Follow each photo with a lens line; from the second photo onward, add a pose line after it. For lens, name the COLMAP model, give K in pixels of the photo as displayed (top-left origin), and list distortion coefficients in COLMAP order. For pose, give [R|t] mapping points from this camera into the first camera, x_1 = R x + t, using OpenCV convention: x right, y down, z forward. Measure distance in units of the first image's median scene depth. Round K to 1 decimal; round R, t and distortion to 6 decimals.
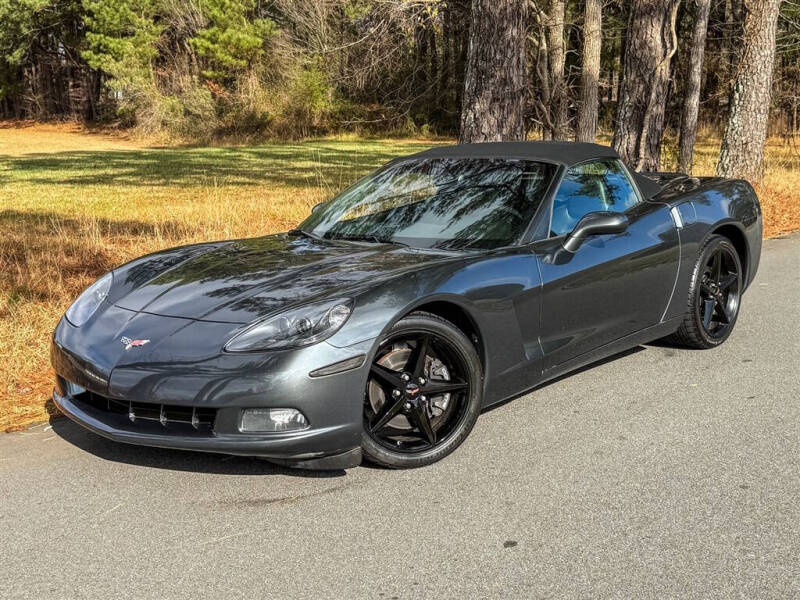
lens RADIAL K [[1056.0, 0, 400.0], [0, 1056.0, 300.0], [0, 0, 1]] dist [0.225517, -0.583816]
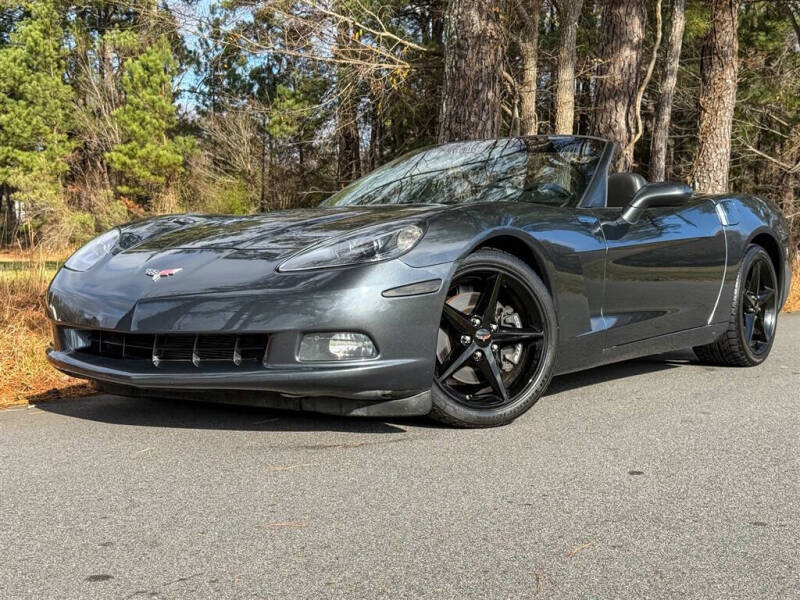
lens RADIAL K [[1104.6, 0, 400.0], [0, 1104.6, 300.0], [0, 0, 1]] dist [0.145004, -0.097086]
pose [[0.996511, 0.025998, 0.079304, -0.048190], [-0.015471, 0.991317, -0.130584, 0.065403], [-0.082010, 0.128902, 0.988260, 0.038802]]
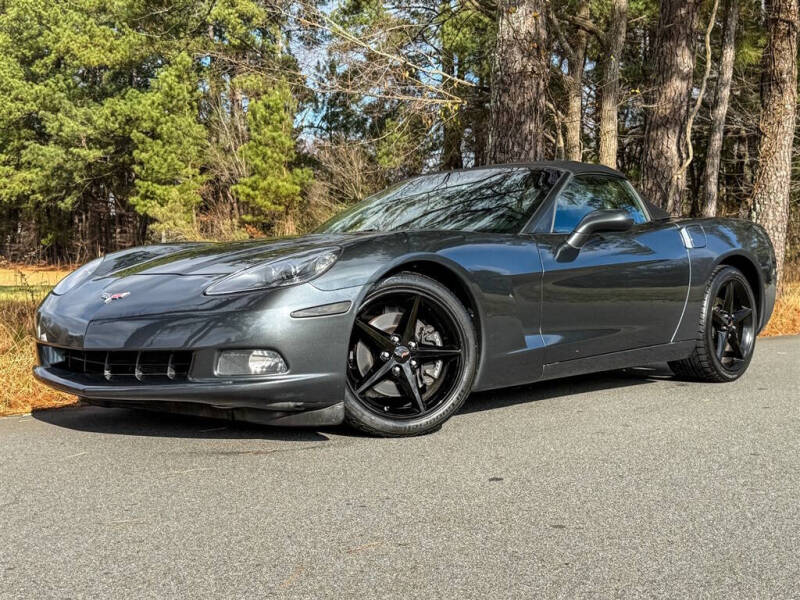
lens RADIAL K [[1035.2, 0, 400.0], [0, 1035.2, 300.0], [0, 0, 1]] dist [0.191911, -0.436875]
pose [[0.999300, 0.022882, -0.029606, 0.013602], [-0.026953, 0.989013, -0.145352, 0.064725], [0.025955, 0.146049, 0.988937, 0.027124]]
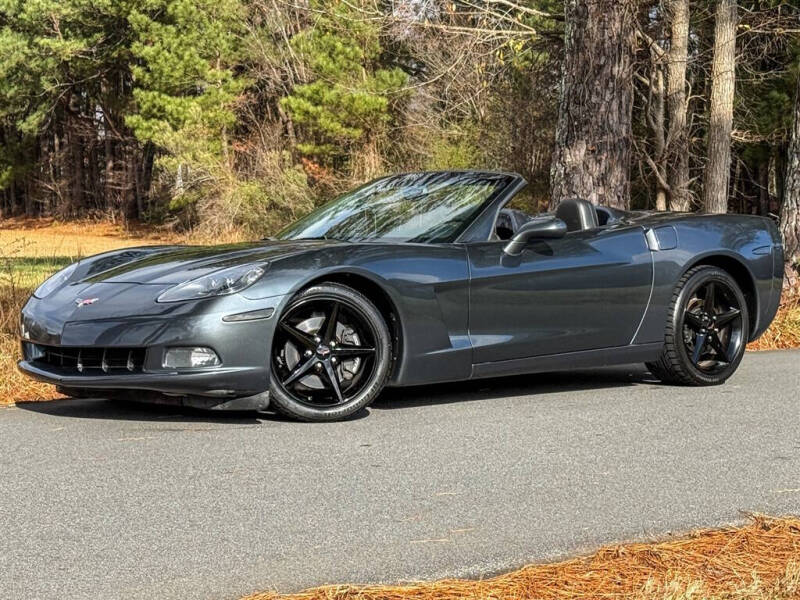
lens RADIAL K [[1753.9, 0, 416.4], [0, 1753.9, 315.1], [0, 0, 1]] dist [0.088790, 0.437657]
pose [[0.992349, 0.029453, -0.119900, 0.123161], [-0.043836, 0.991908, -0.119147, 0.098391], [0.115421, 0.123492, 0.985610, -0.305673]]
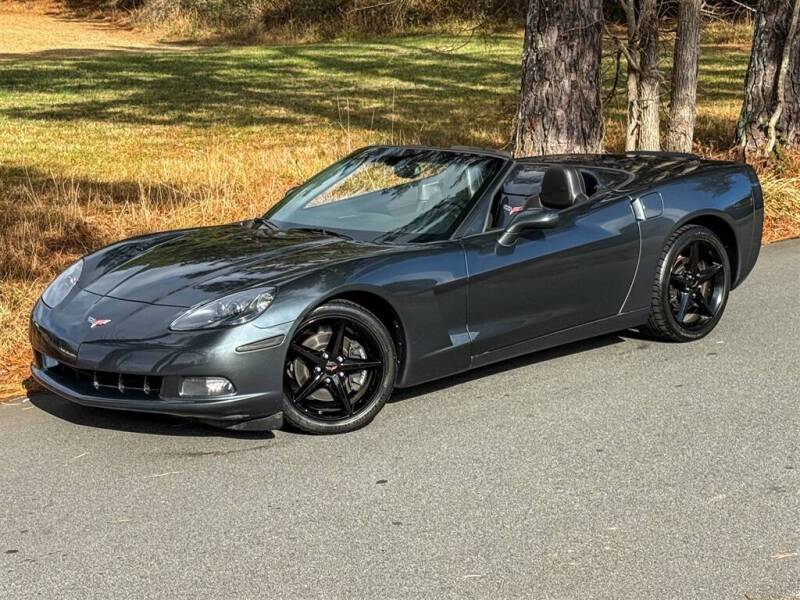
lens RADIAL K [[1753.9, 0, 416.4], [0, 1753.9, 315.1], [0, 0, 1]] dist [0.088790, 0.437657]
pose [[0.995933, 0.015673, -0.088728, 0.102249], [-0.013864, 0.999684, 0.020972, -0.004991], [0.089029, -0.019657, 0.995835, -0.338502]]
